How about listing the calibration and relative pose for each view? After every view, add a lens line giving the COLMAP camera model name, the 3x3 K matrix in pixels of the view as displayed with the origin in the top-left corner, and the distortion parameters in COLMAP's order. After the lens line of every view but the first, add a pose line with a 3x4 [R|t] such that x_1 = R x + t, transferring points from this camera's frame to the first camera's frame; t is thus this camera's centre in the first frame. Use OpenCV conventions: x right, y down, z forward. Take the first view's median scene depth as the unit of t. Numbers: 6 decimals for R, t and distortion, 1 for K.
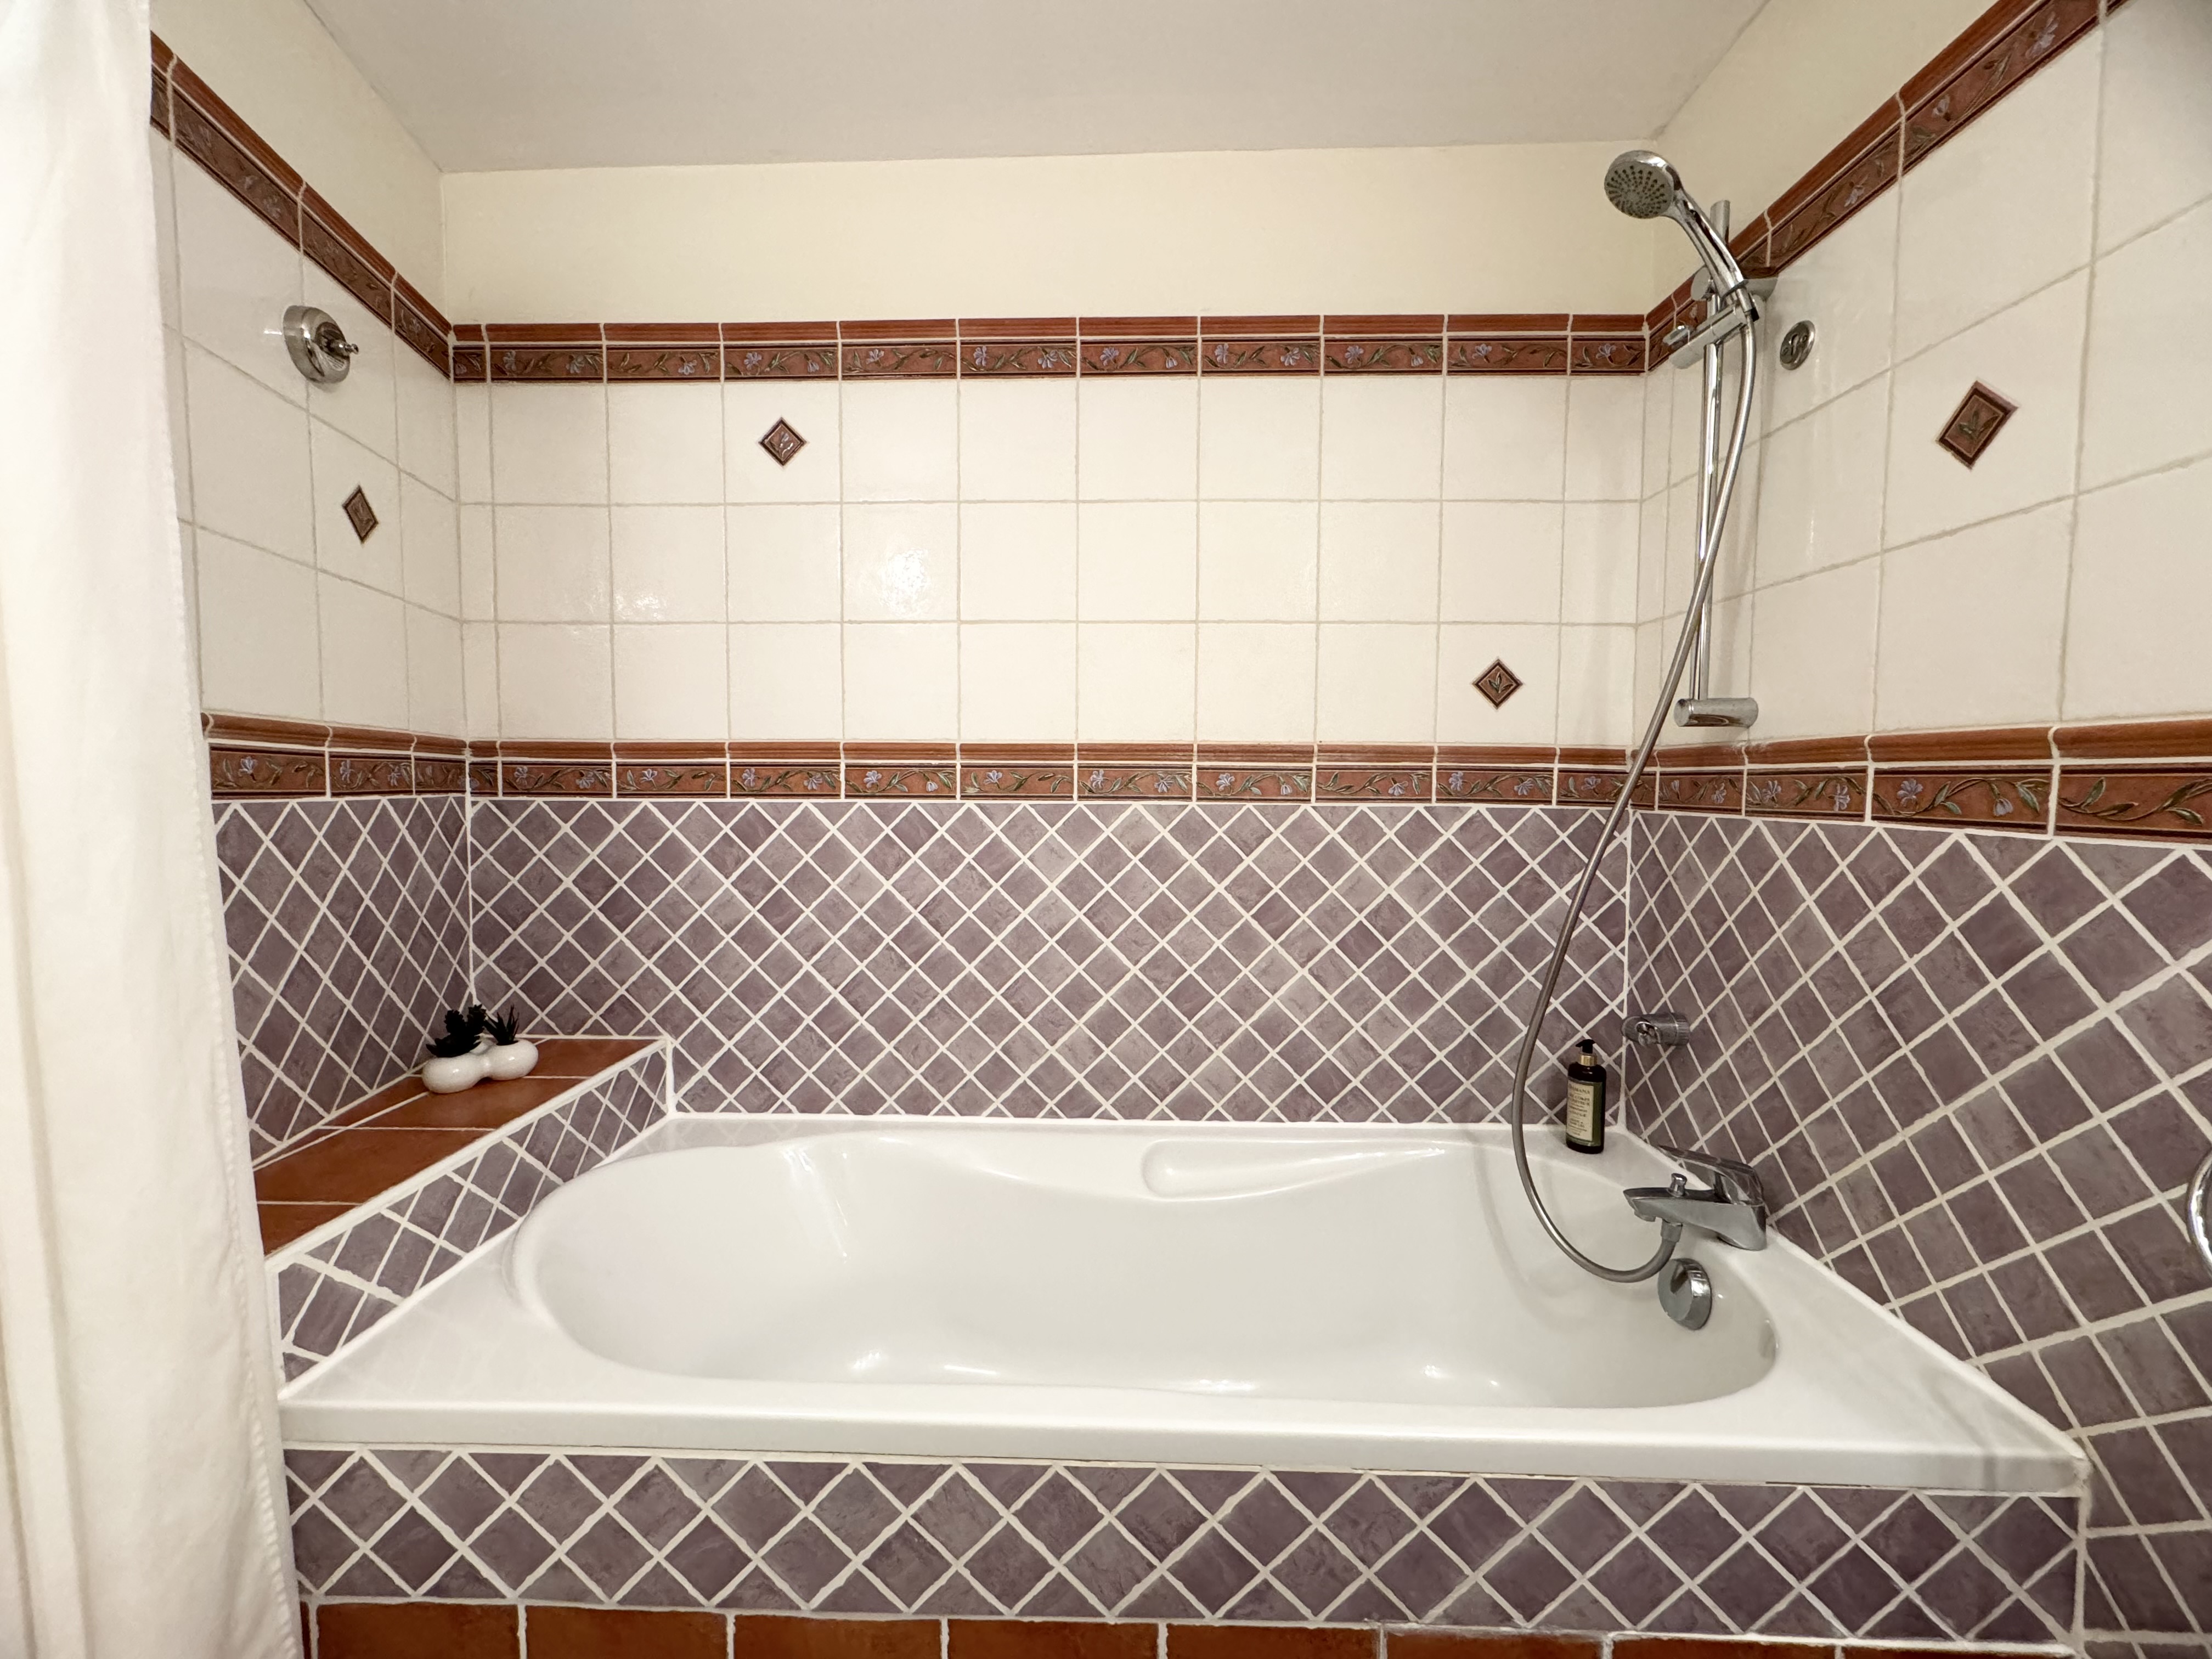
lens RADIAL K [[881.6, 0, 1106.3], [0, 881.6, 832.9], [0, 0, 1]] dist [0.000350, 0.000192]
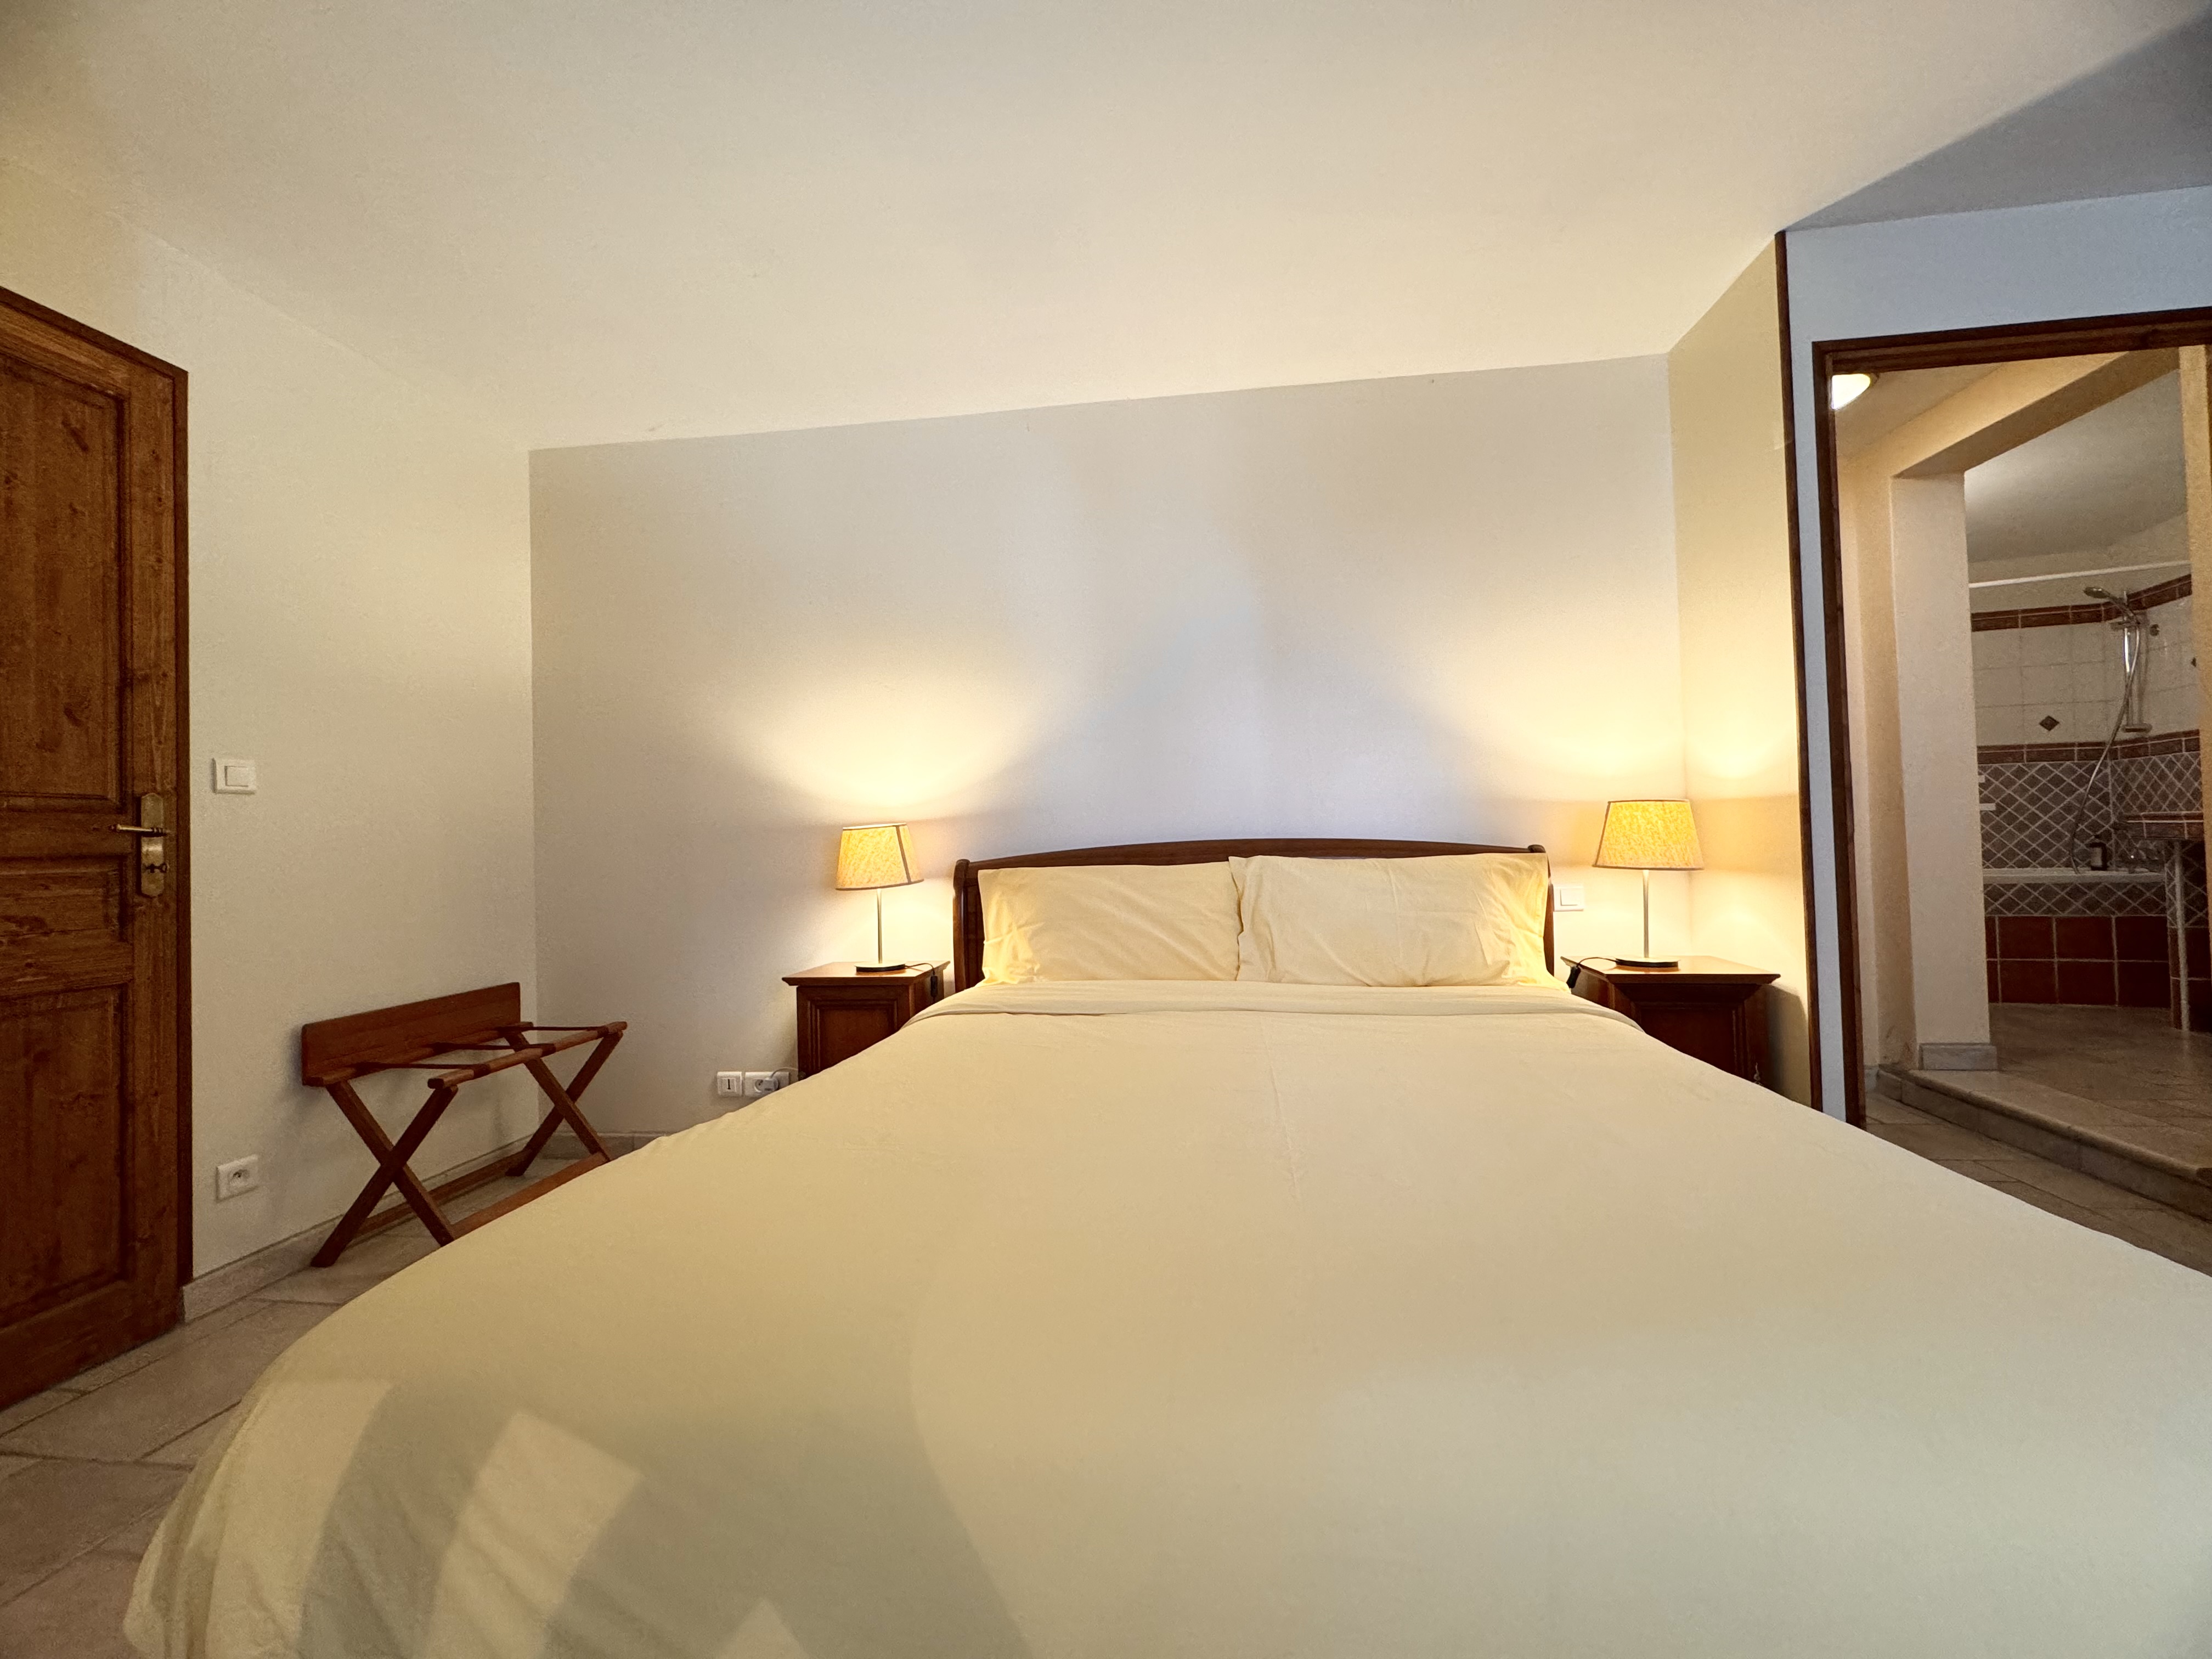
lens RADIAL K [[881.6, 0, 1108.7], [0, 881.6, 827.9], [0, 0, 1]] dist [0.000350, 0.000192]
pose [[0.947210, -0.026594, -0.319509, -1.770529], [0.003317, 0.997313, -0.073177, 0.429171], [0.320597, 0.068254, 0.944753, -3.074871]]
